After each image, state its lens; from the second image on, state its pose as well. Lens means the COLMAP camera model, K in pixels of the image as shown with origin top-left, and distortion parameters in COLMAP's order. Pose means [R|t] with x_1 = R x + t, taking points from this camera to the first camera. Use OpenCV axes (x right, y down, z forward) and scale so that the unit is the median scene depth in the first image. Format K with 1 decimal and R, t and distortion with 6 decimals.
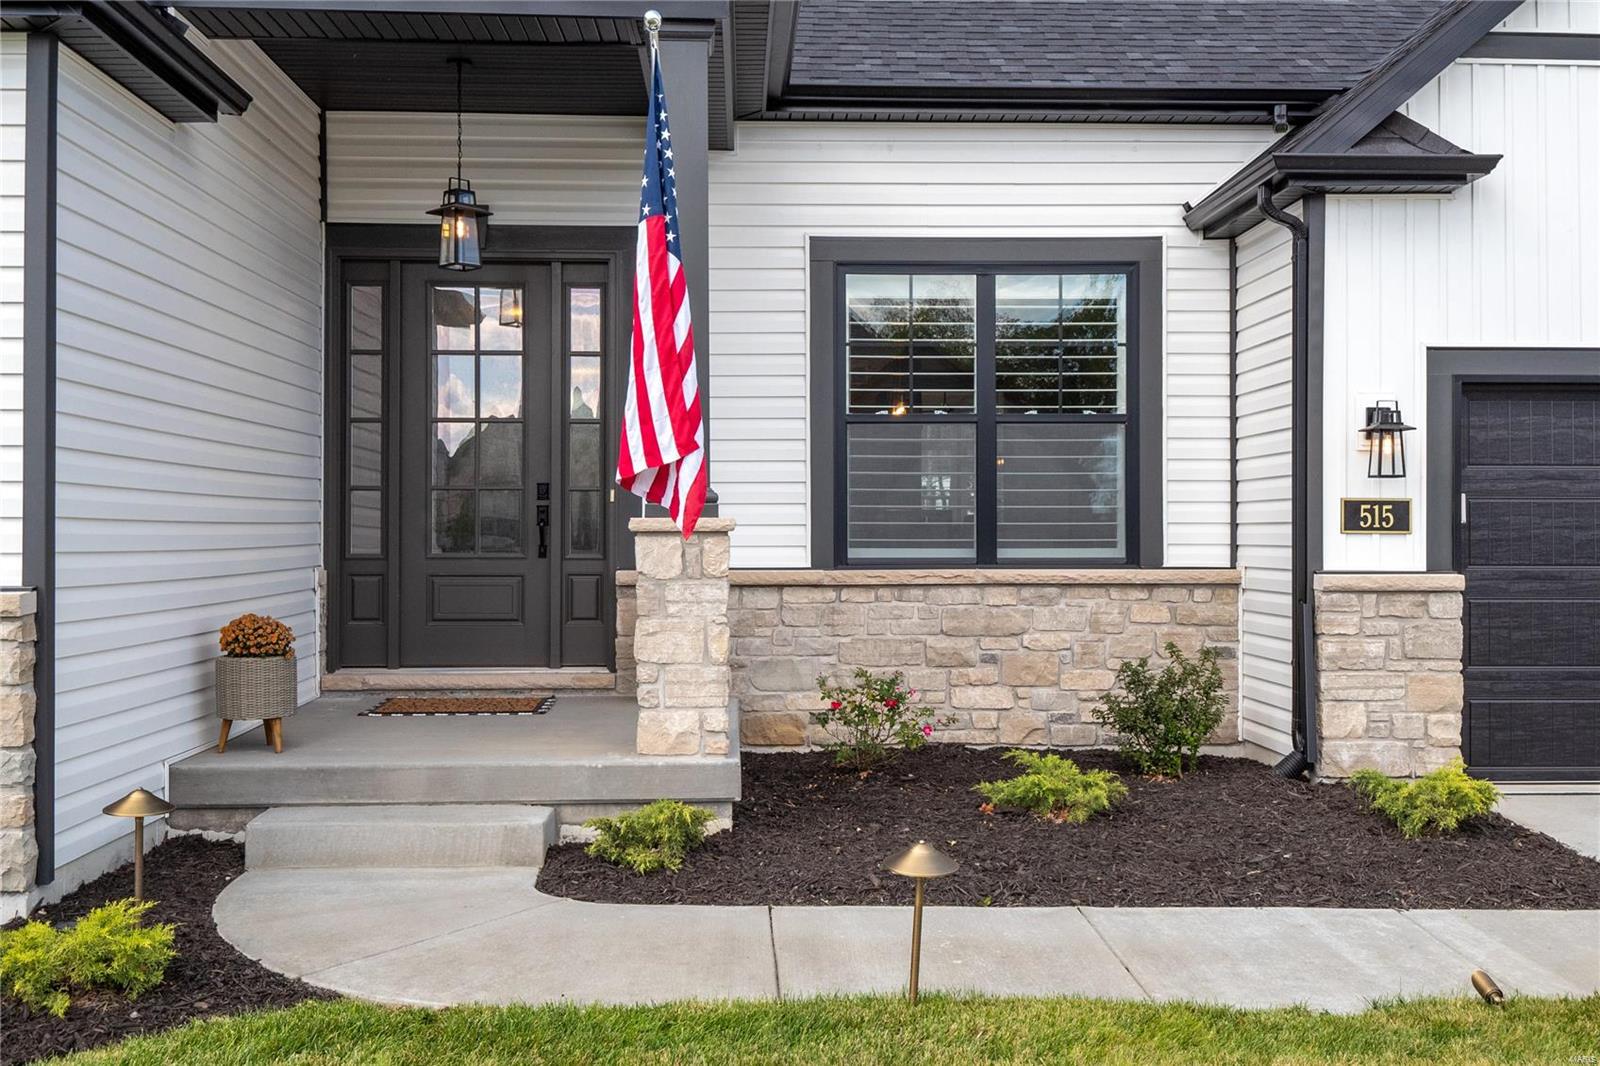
lens RADIAL K [[1577.7, 0, 800.0], [0, 1577.7, 533.0], [0, 0, 1]] dist [0.021272, -0.001697]
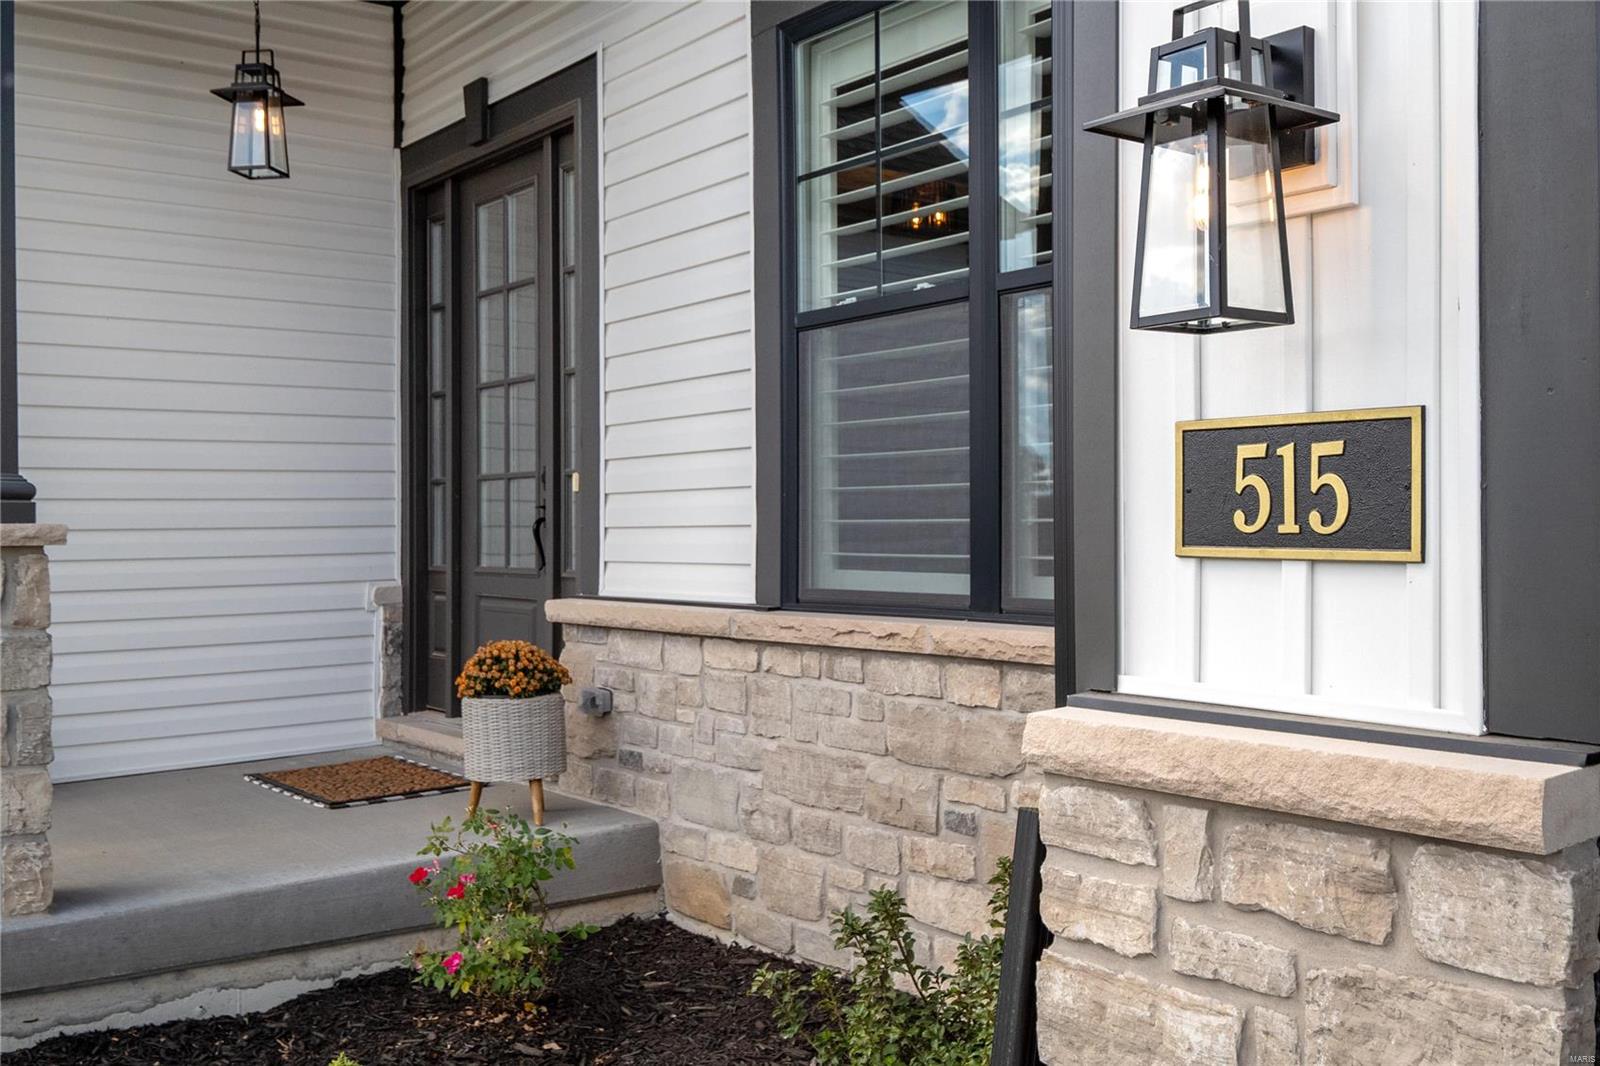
lens RADIAL K [[1577.7, 0, 800.0], [0, 1577.7, 533.0], [0, 0, 1]] dist [0.021272, -0.001697]
pose [[0.561370, -0.001462, -0.827564, 0.468209], [0.009064, 0.999949, 0.004382, -0.004904], [0.827515, -0.009961, 0.561355, 0.717648]]
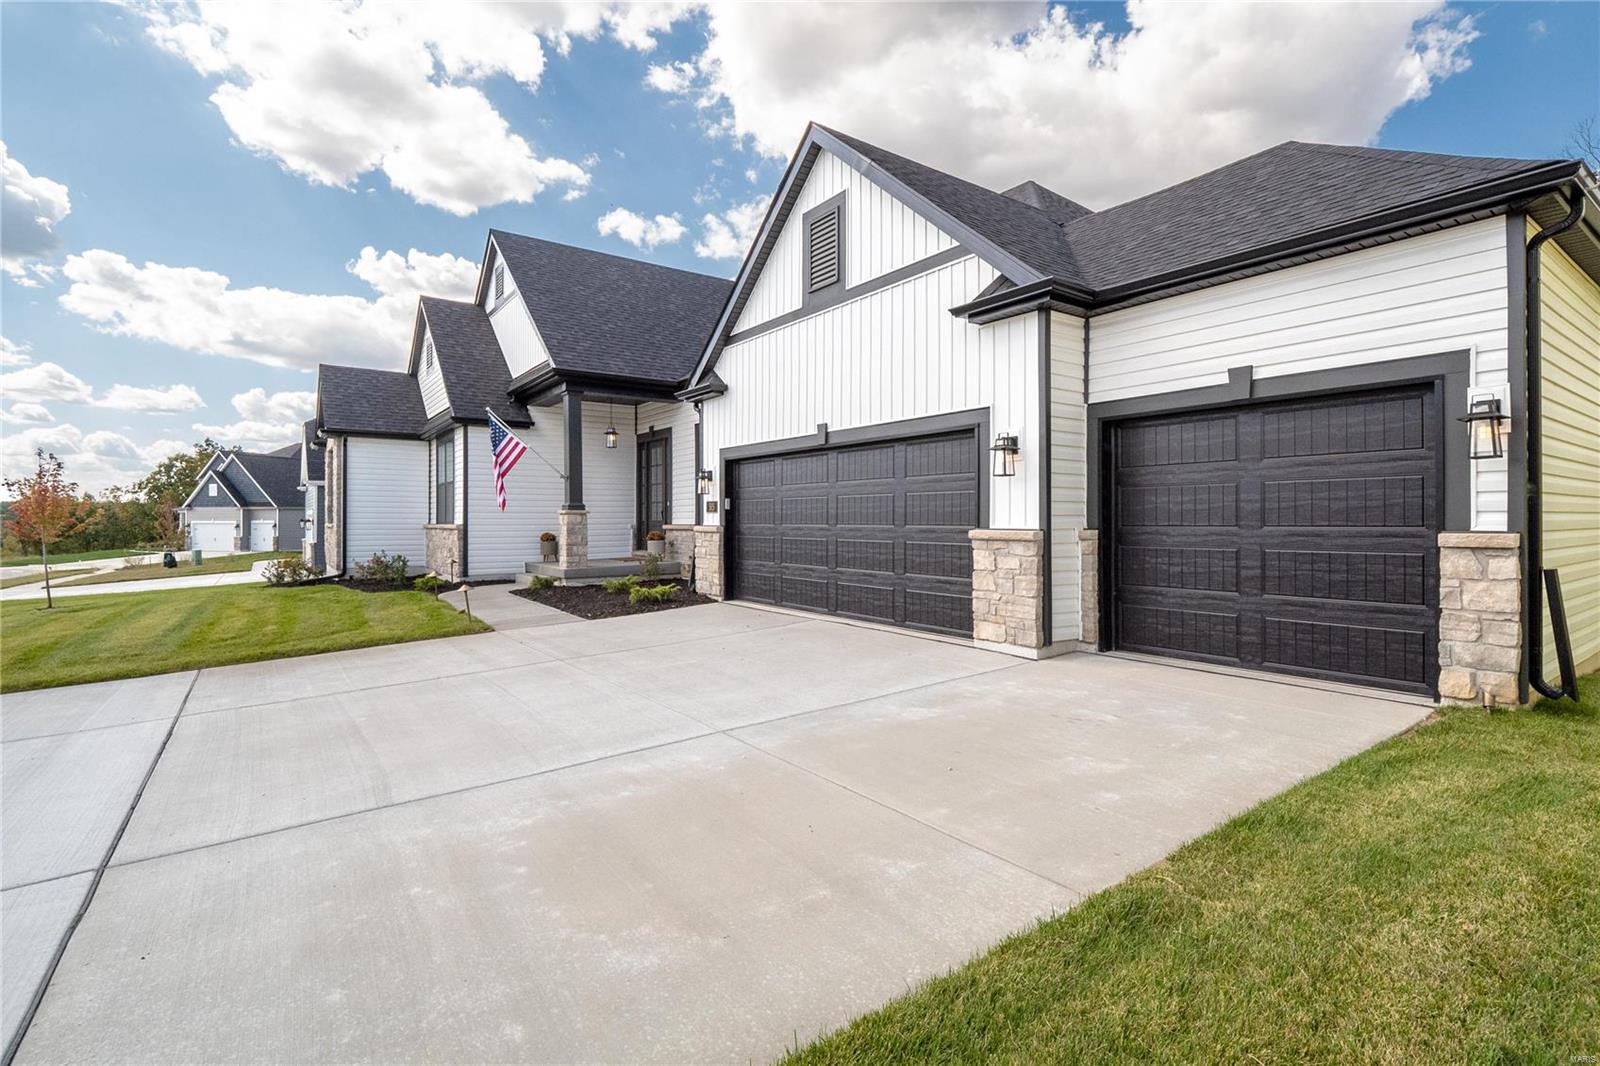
lens RADIAL K [[754.4, 0, 796.9], [0, 754.4, 524.3], [0, 0, 1]] dist [-0.013231, -0.000233]
pose [[0.548228, 0.003535, -0.836322, 1.460719], [0.002412, 0.999980, 0.005808, 0.012744], [0.836326, -0.005201, 0.548208, 0.314814]]
